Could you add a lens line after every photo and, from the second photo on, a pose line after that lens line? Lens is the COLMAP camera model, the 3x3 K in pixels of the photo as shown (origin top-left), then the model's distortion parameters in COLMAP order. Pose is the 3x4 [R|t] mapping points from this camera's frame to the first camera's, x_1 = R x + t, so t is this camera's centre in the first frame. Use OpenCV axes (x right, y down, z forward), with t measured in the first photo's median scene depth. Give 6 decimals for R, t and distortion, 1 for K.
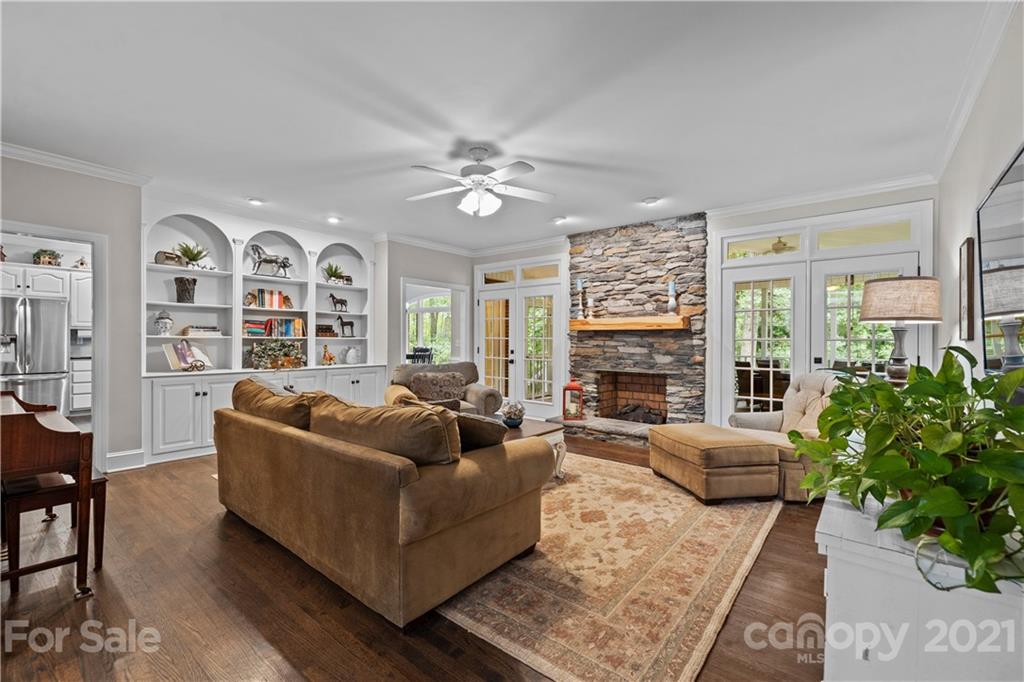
lens RADIAL K [[436.4, 0, 512.6], [0, 436.4, 342.2], [0, 0, 1]] dist [-0.001327, -0.000562]
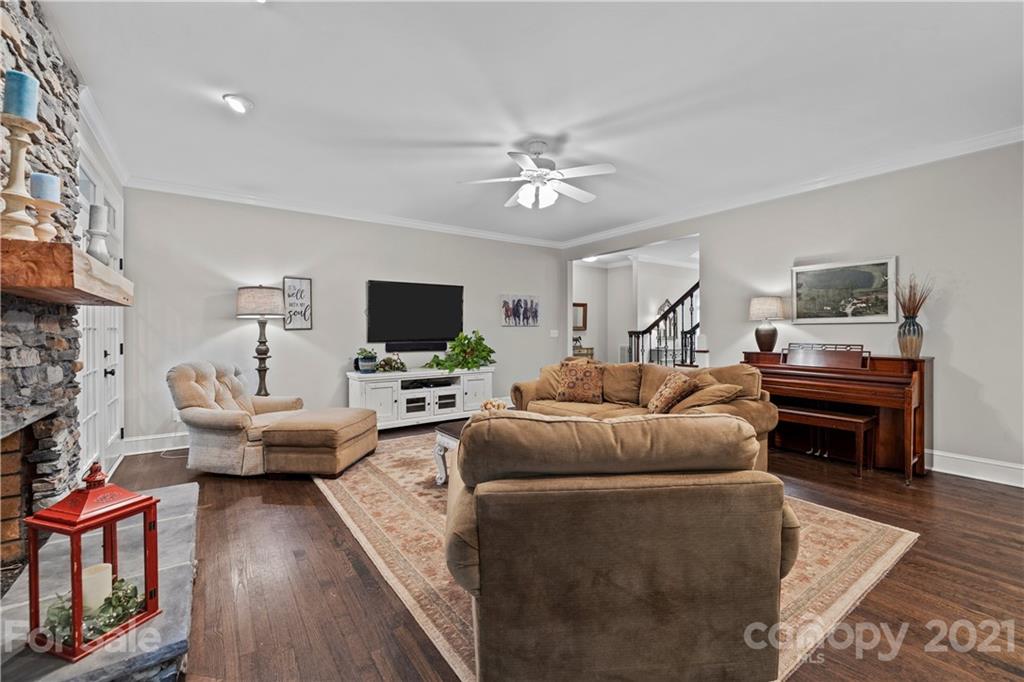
lens RADIAL K [[436.4, 0, 514.9], [0, 436.4, 333.9], [0, 0, 1]] dist [-0.001327, -0.000562]
pose [[-0.966744, -0.004822, 0.255702, -0.191423], [-0.001144, 0.999894, 0.014527, -0.005729], [-0.255745, 0.013752, -0.966647, 1.330505]]
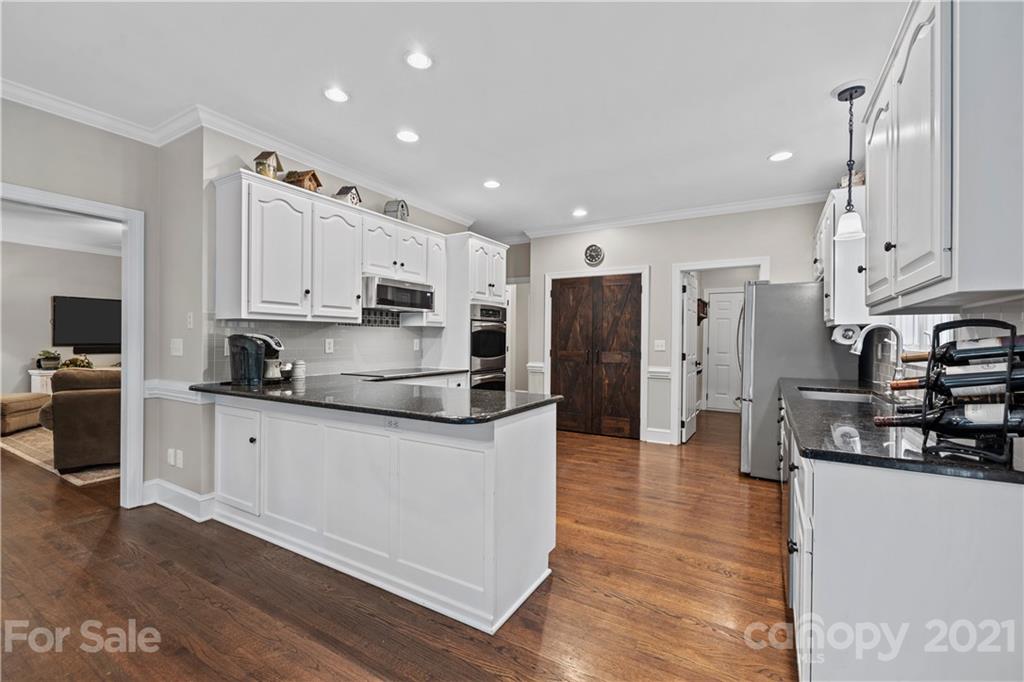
lens RADIAL K [[436.4, 0, 513.2], [0, 436.4, 340.2], [0, 0, 1]] dist [-0.001327, -0.000562]
pose [[-0.987239, -0.008504, -0.159019, -0.743204], [-0.009885, 0.999920, 0.007895, -0.011680], [0.158939, 0.009366, -0.987244, 1.921834]]
